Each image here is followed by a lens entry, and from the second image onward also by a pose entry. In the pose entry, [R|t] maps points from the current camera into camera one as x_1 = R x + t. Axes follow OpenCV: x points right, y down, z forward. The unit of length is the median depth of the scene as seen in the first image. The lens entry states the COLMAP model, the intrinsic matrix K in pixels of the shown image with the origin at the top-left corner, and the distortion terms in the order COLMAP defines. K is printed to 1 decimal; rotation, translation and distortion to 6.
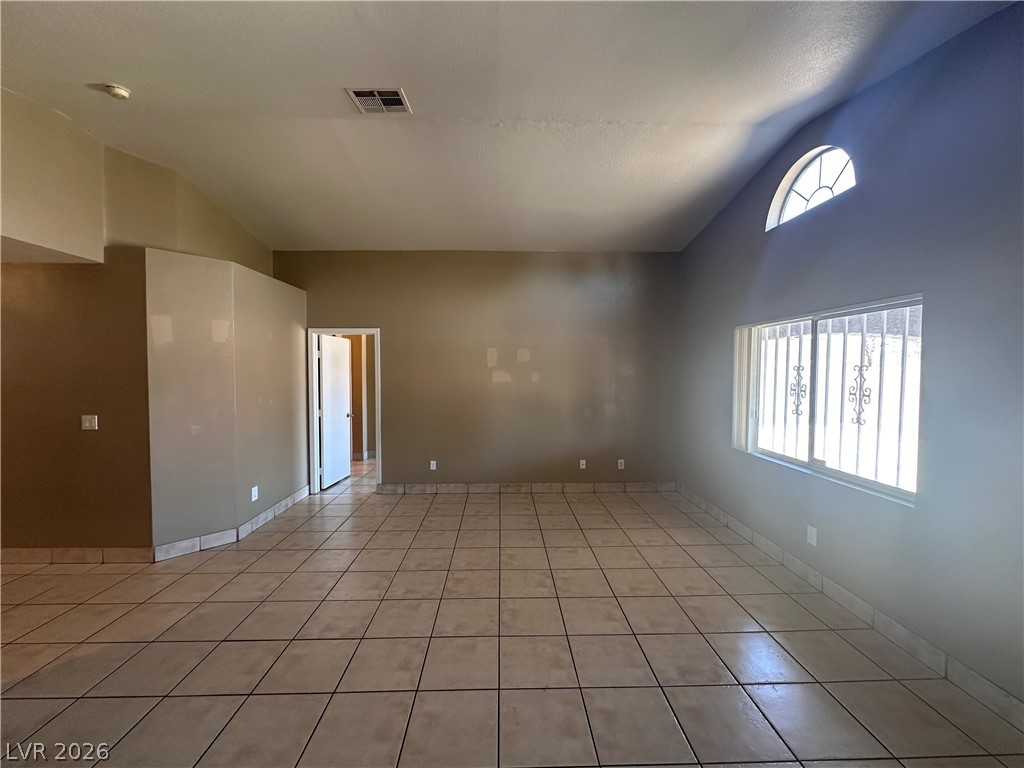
lens RADIAL K [[409.9, 0, 504.5], [0, 409.9, 383.4], [0, 0, 1]] dist [-0.002904, 0.001181]
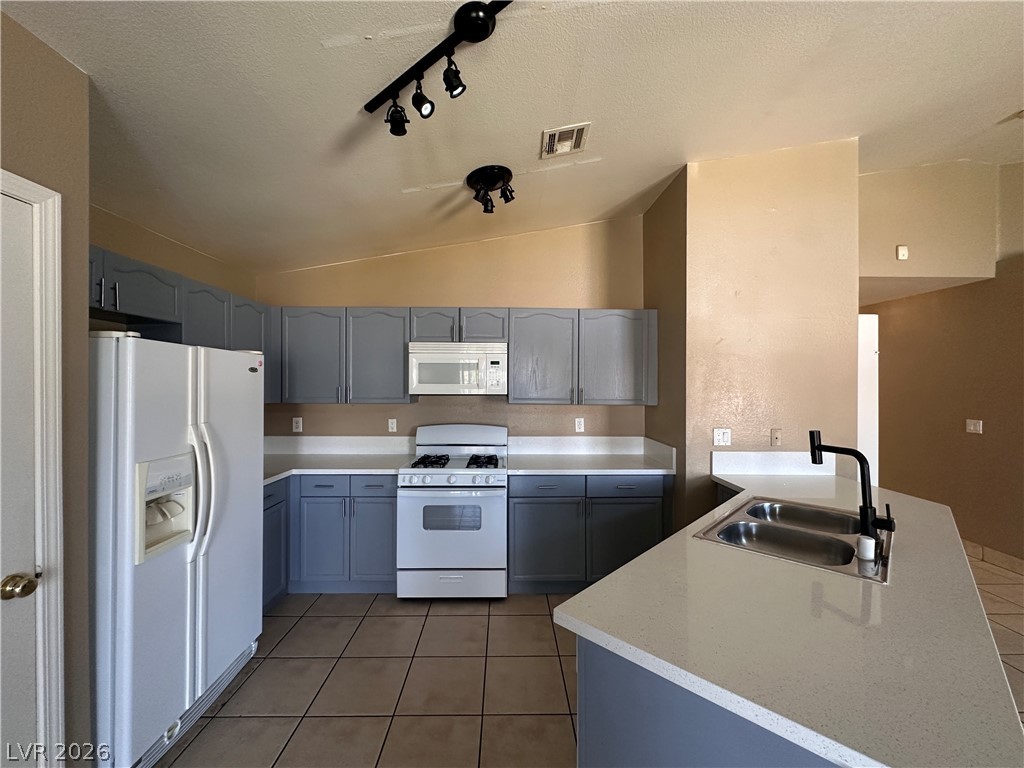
lens RADIAL K [[409.9, 0, 508.3], [0, 409.9, 384.8], [0, 0, 1]] dist [-0.002904, 0.001181]
pose [[0.002364, -0.001827, -0.999996, 0.065497], [-0.034102, 0.999417, -0.001906, 0.024657], [0.999416, 0.034106, 0.002300, -0.214114]]
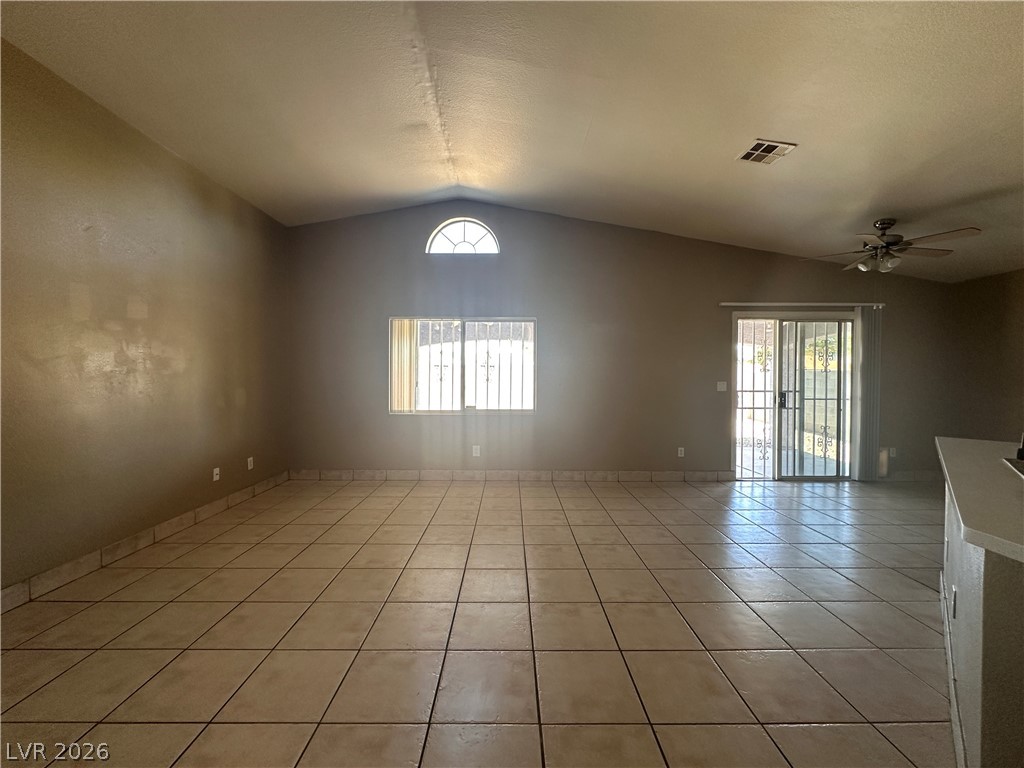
lens RADIAL K [[409.9, 0, 514.5], [0, 409.9, 383.6], [0, 0, 1]] dist [-0.002904, 0.001181]
pose [[0.028368, -0.025097, 0.999282, -0.712894], [0.030536, 0.999240, 0.024229, 0.048280], [-0.999131, 0.029826, 0.029113, 0.619233]]
